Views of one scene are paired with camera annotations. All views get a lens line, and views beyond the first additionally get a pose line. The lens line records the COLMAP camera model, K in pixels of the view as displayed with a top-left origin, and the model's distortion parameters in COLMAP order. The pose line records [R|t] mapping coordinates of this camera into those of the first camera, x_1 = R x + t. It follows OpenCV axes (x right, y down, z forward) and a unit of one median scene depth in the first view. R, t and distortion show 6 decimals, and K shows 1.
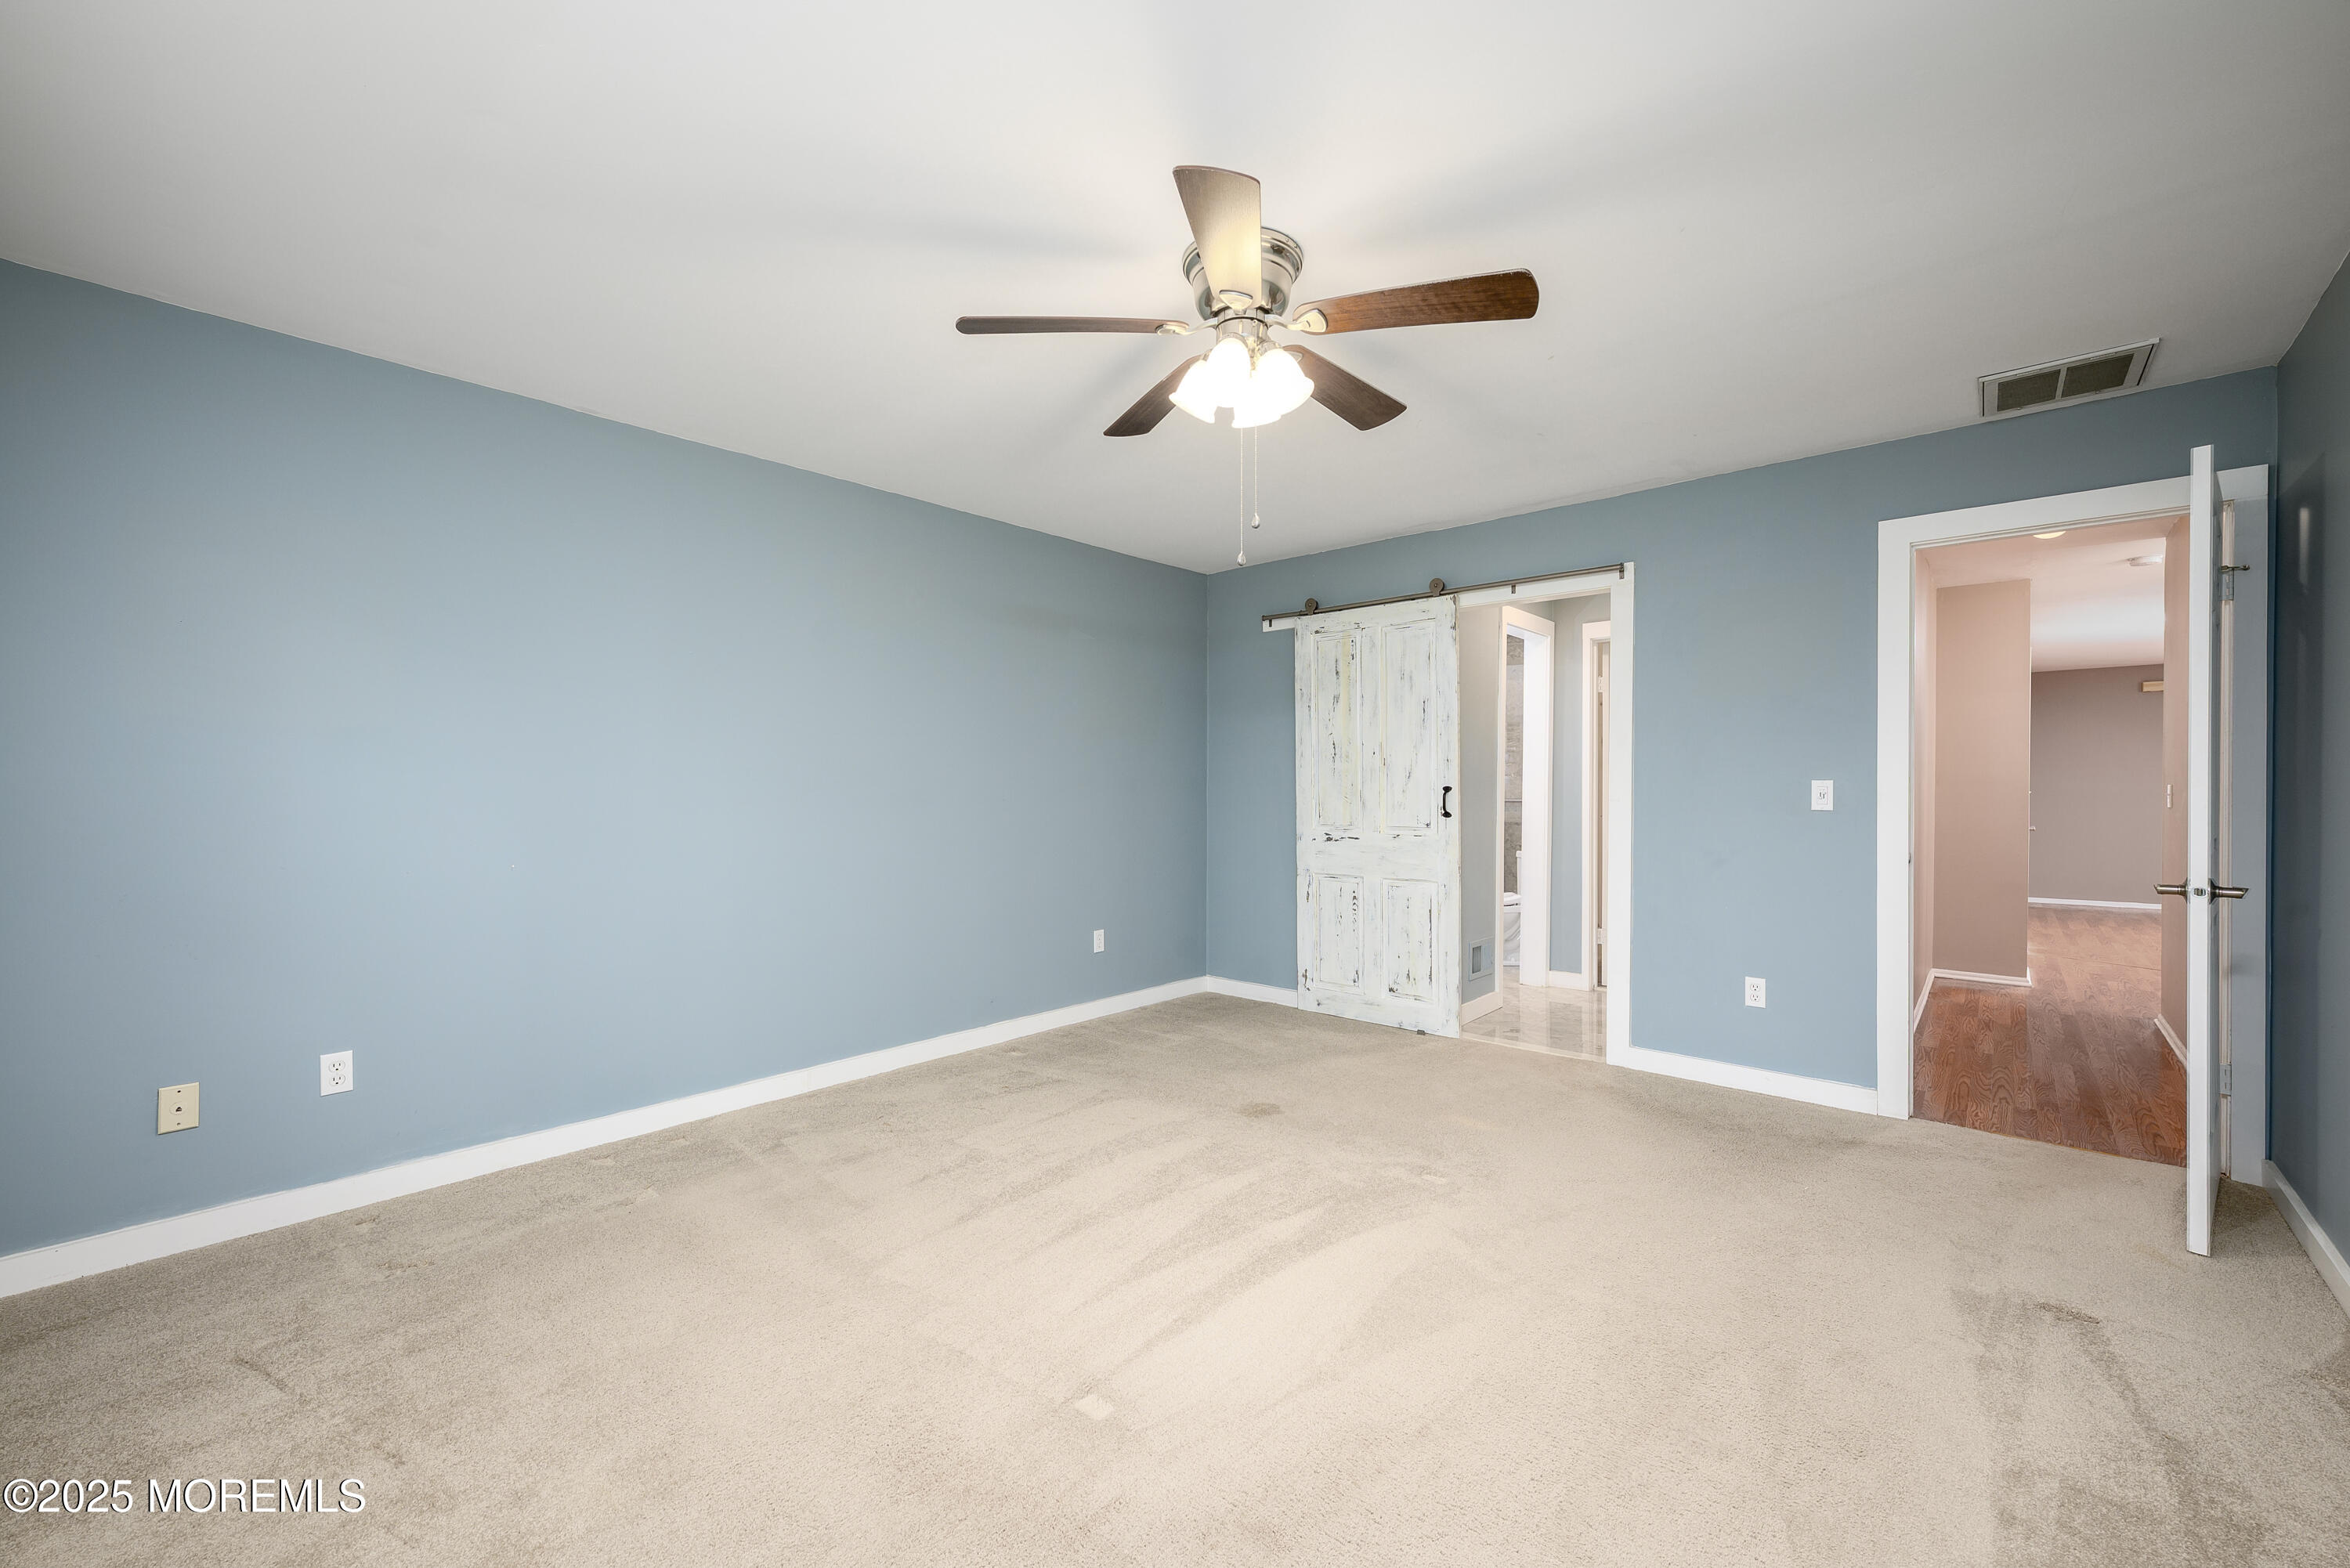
lens RADIAL K [[938.8, 0, 1175.2], [0, 938.8, 784.2], [0, 0, 1]] dist [-0.001151, -0.000090]
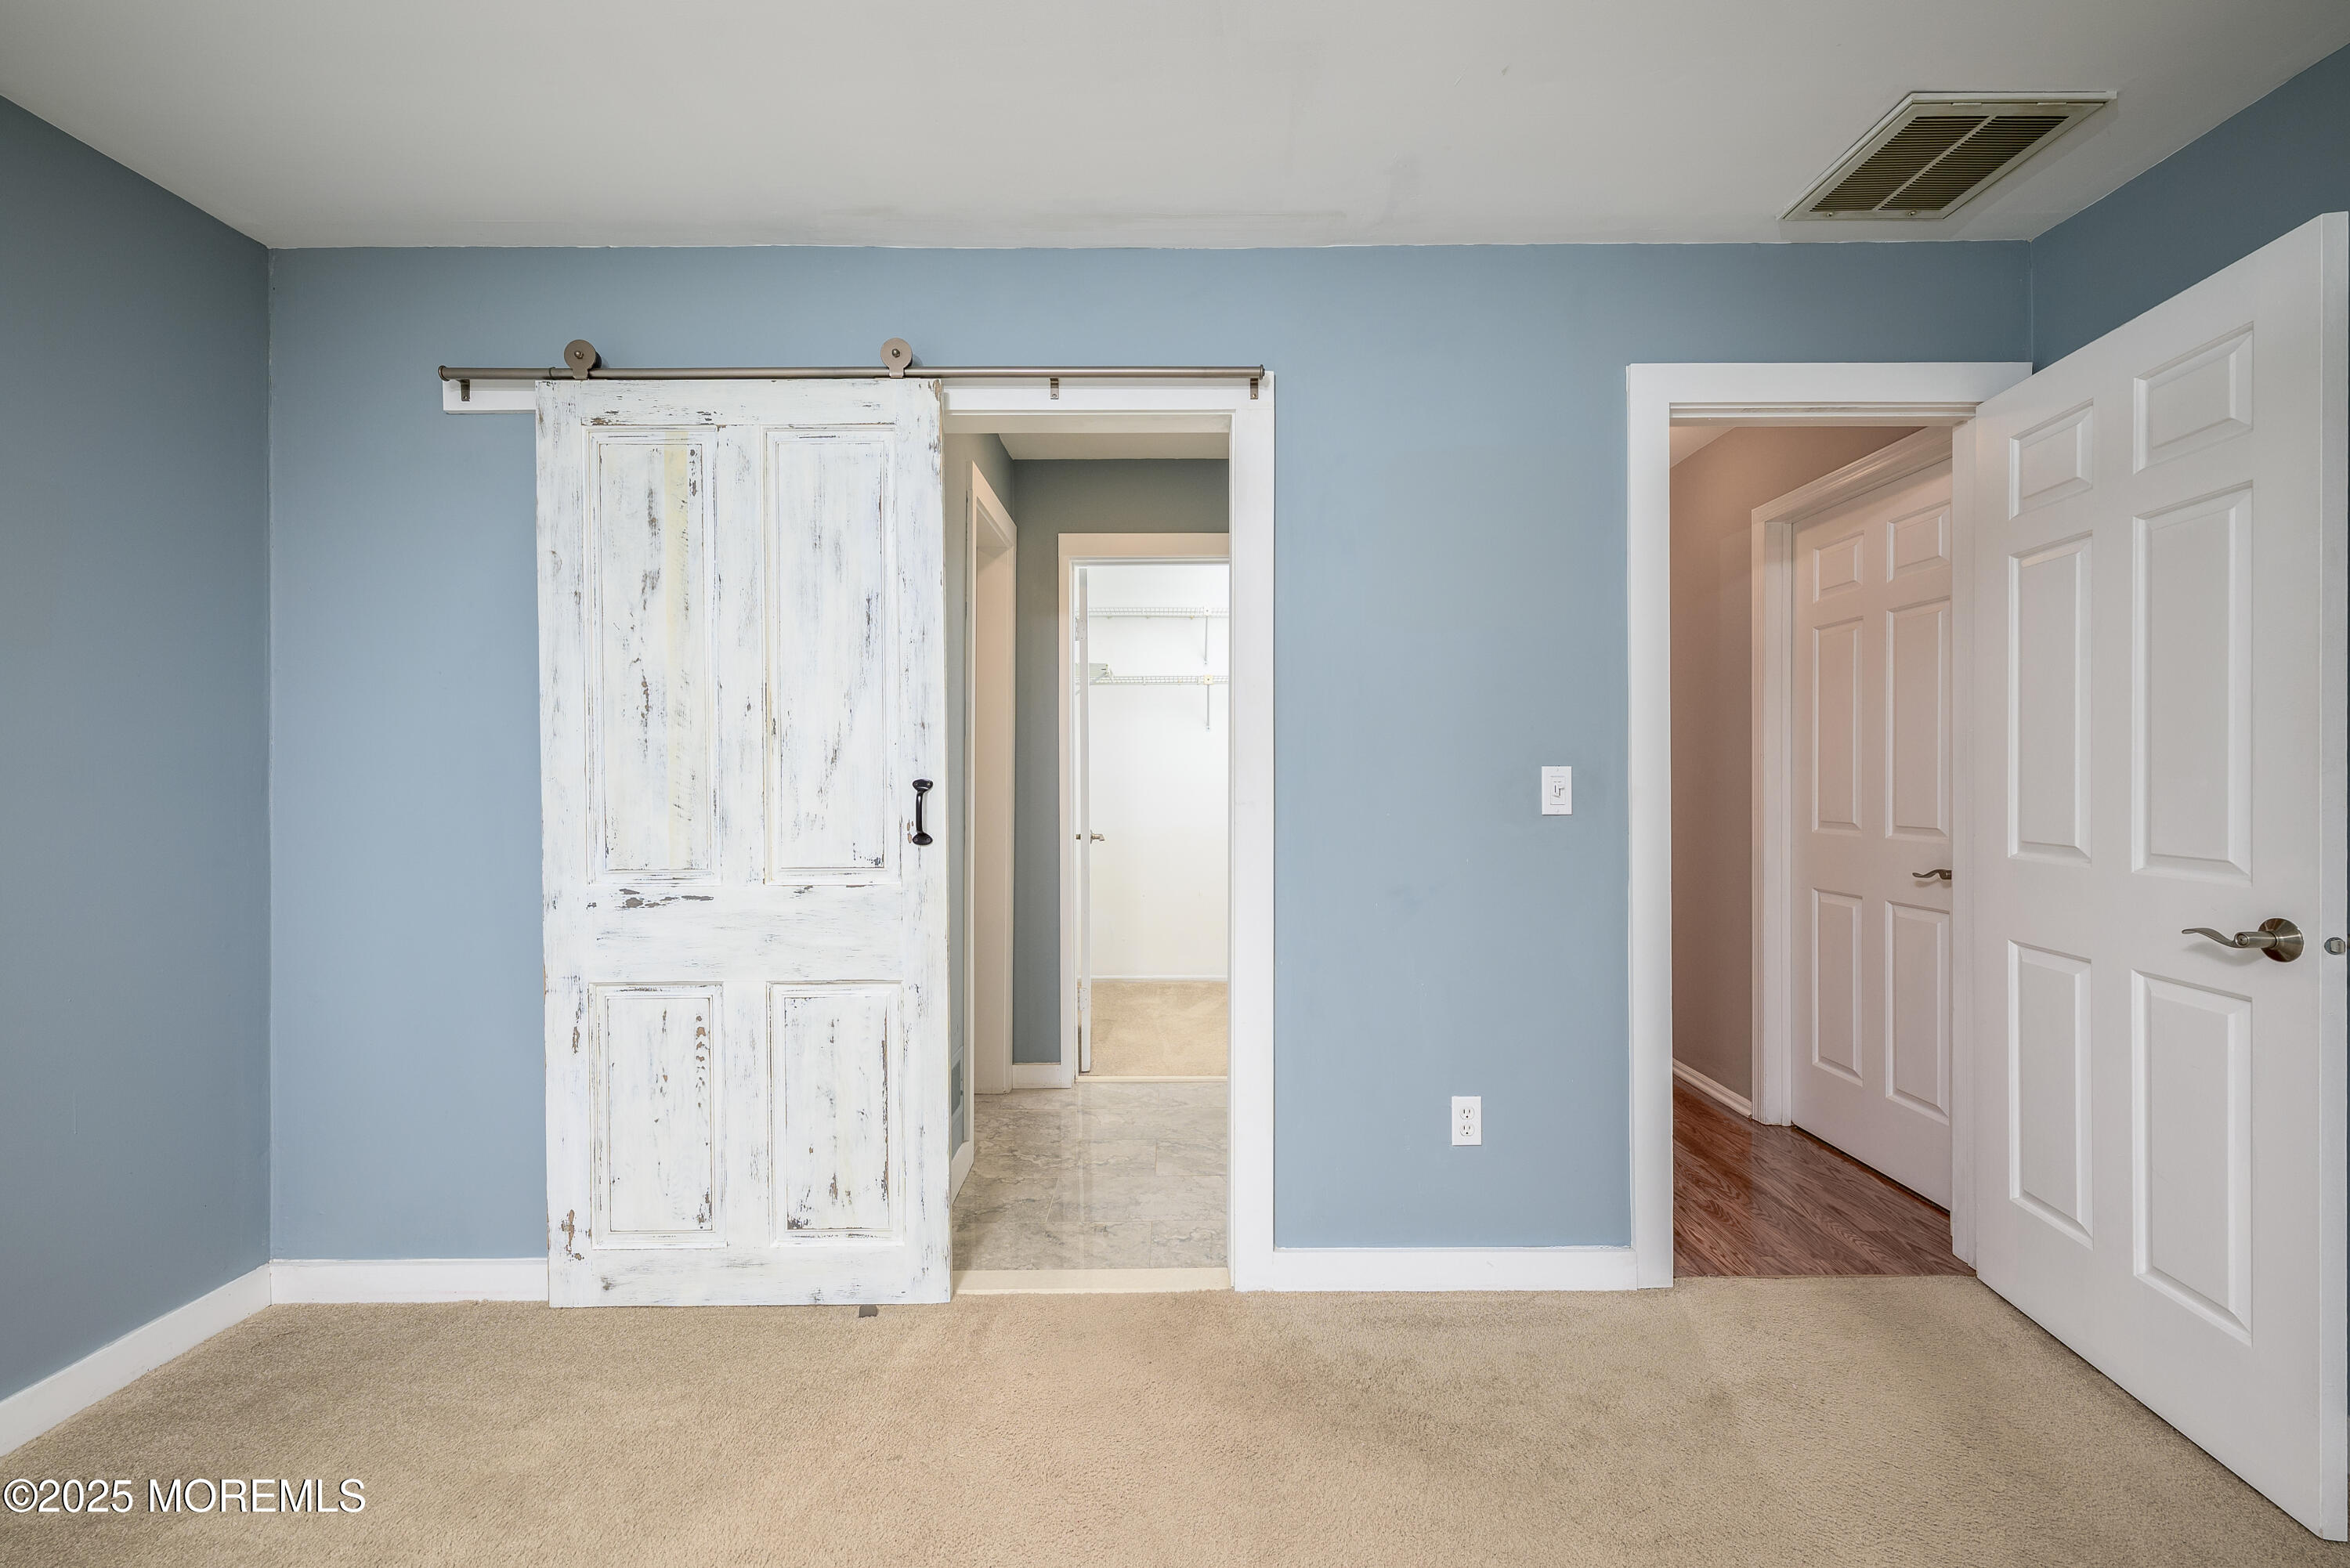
lens RADIAL K [[938.8, 0, 1171.1], [0, 938.8, 781.0], [0, 0, 1]] dist [-0.001151, -0.000090]
pose [[0.743877, -0.003463, 0.668308, 0.060240], [0.004109, 0.999991, 0.000608, 0.002956], [-0.668304, 0.002293, 0.743885, 0.519747]]
